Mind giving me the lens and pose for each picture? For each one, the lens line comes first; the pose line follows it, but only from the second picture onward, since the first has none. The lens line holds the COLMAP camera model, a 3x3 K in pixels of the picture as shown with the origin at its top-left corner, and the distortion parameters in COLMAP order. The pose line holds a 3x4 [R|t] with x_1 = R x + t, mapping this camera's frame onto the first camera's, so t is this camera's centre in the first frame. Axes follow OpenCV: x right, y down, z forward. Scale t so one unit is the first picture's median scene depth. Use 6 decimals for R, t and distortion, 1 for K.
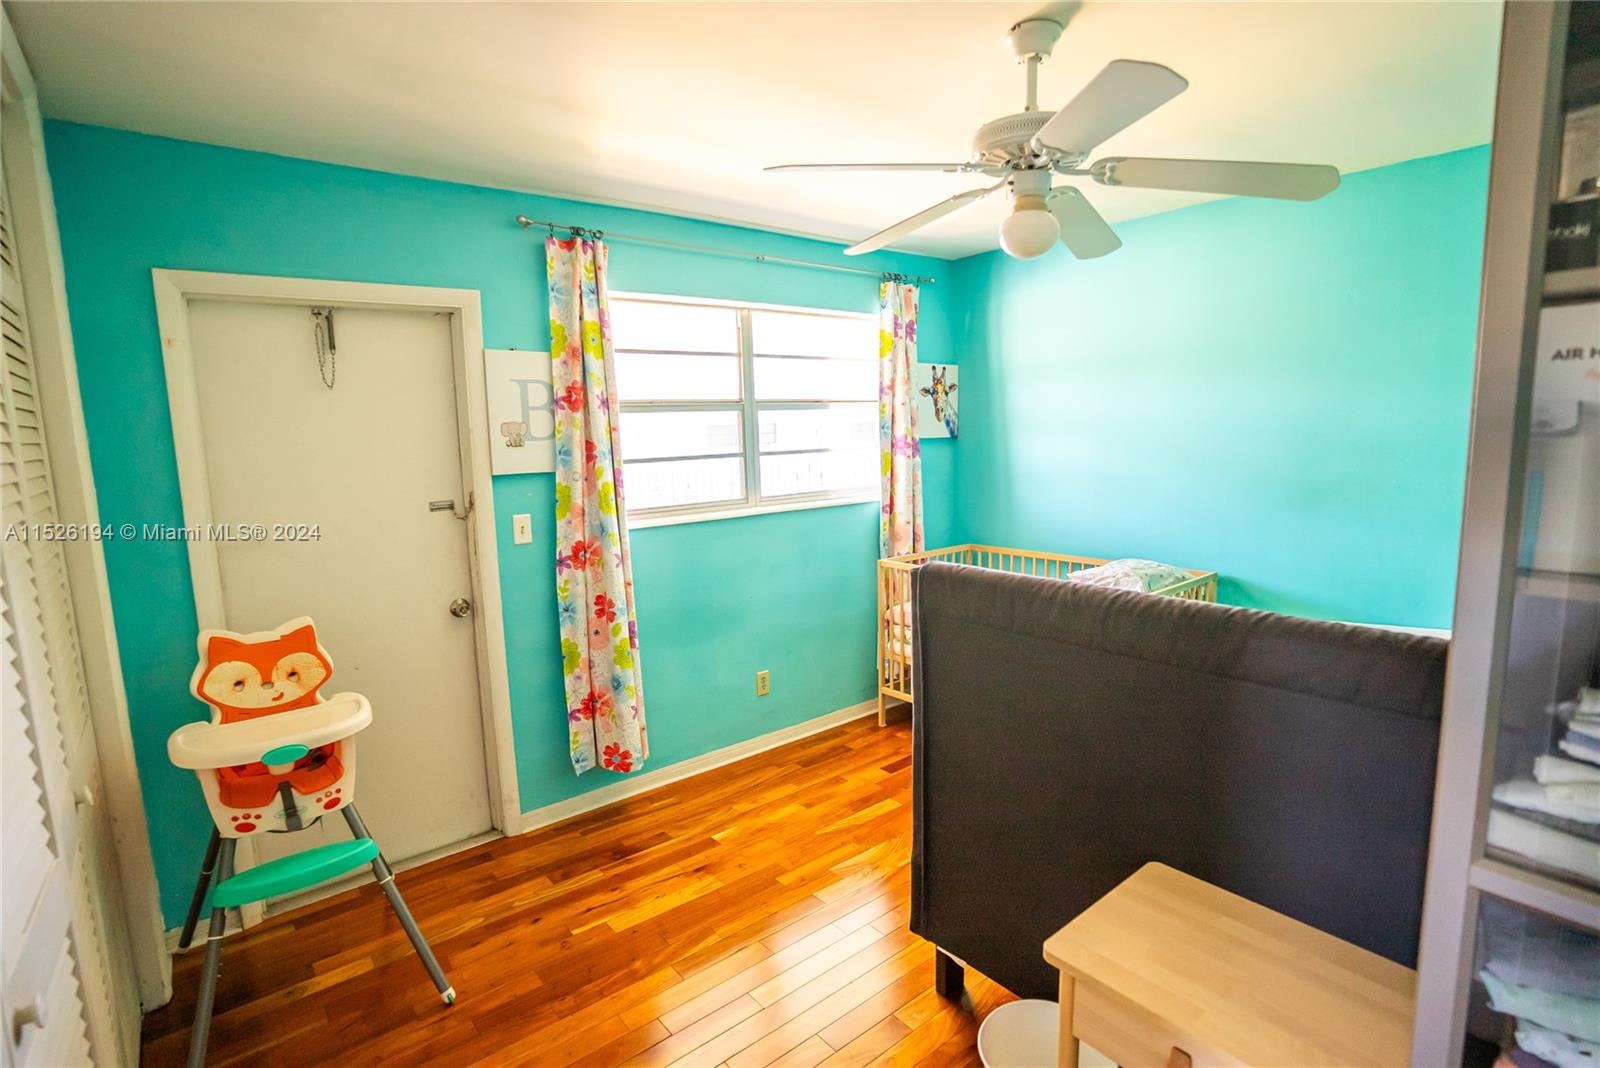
lens RADIAL K [[784.9, 0, 800.1], [0, 784.9, 537.6], [0, 0, 1]] dist [-0.090684, 0.045983]
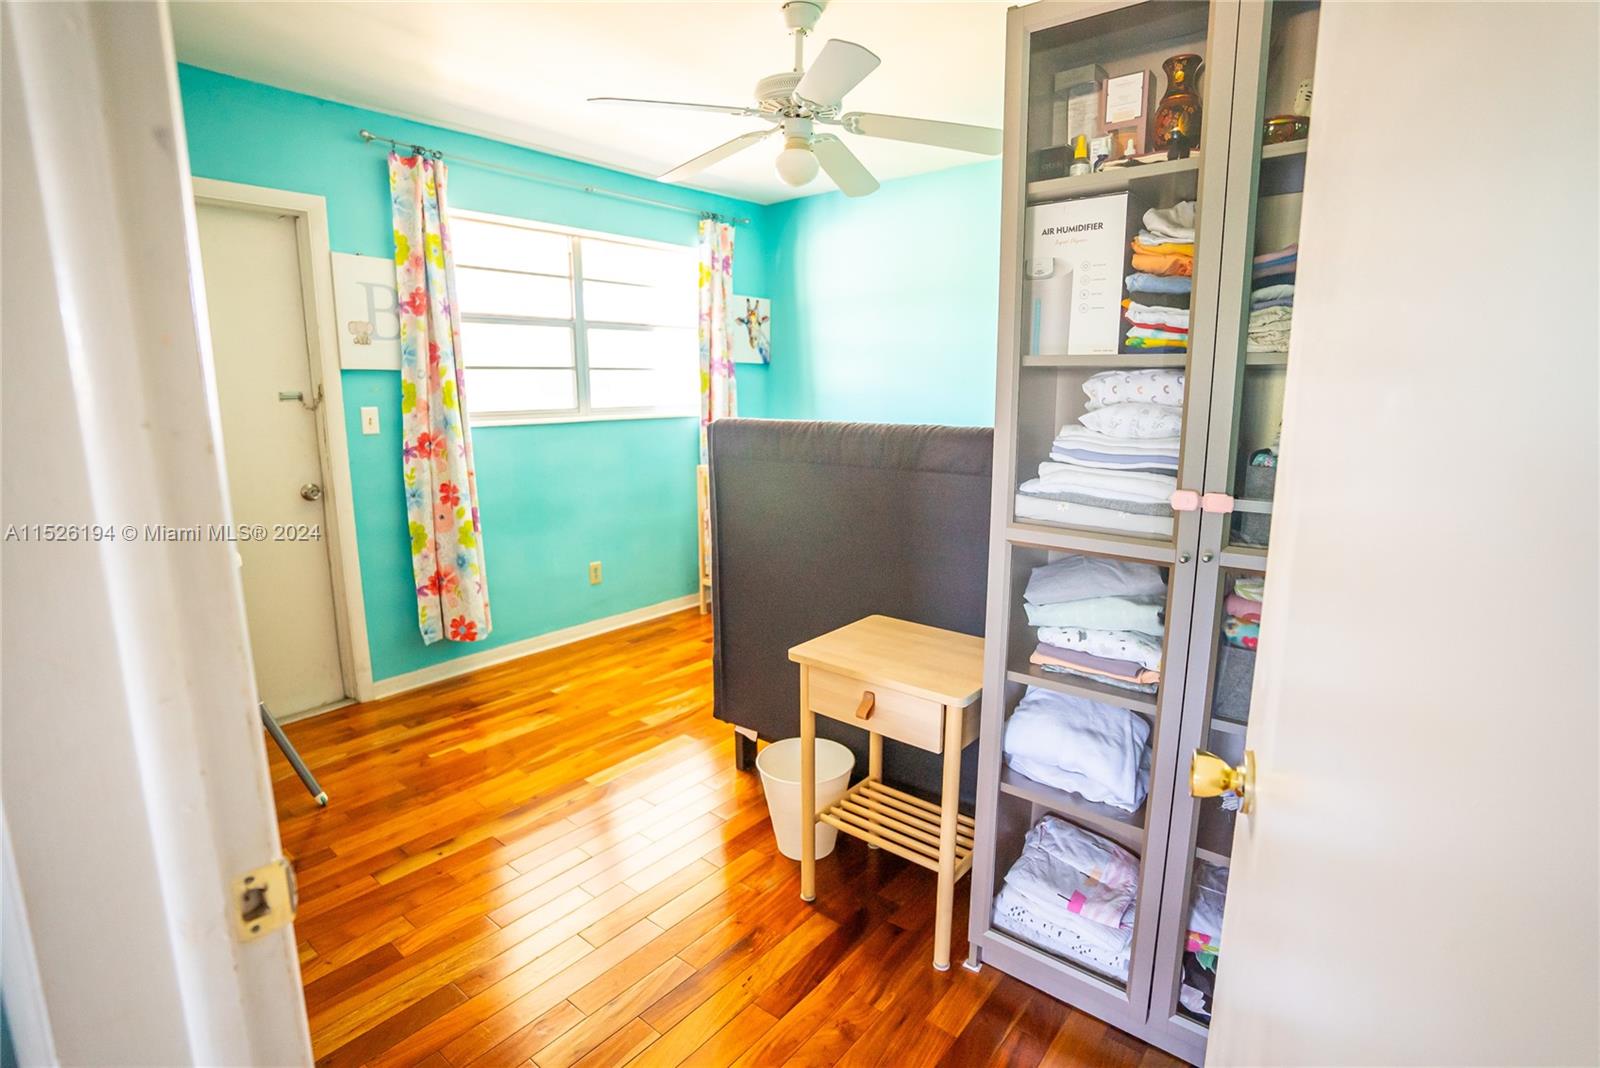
lens RADIAL K [[784.9, 0, 800.1], [0, 784.9, 537.6], [0, 0, 1]] dist [-0.090684, 0.045983]
pose [[0.979264, -0.013144, 0.202163, 0.017778], [0.004249, 0.999006, 0.044370, 0.107170], [-0.202546, -0.042591, 0.978346, -0.188763]]
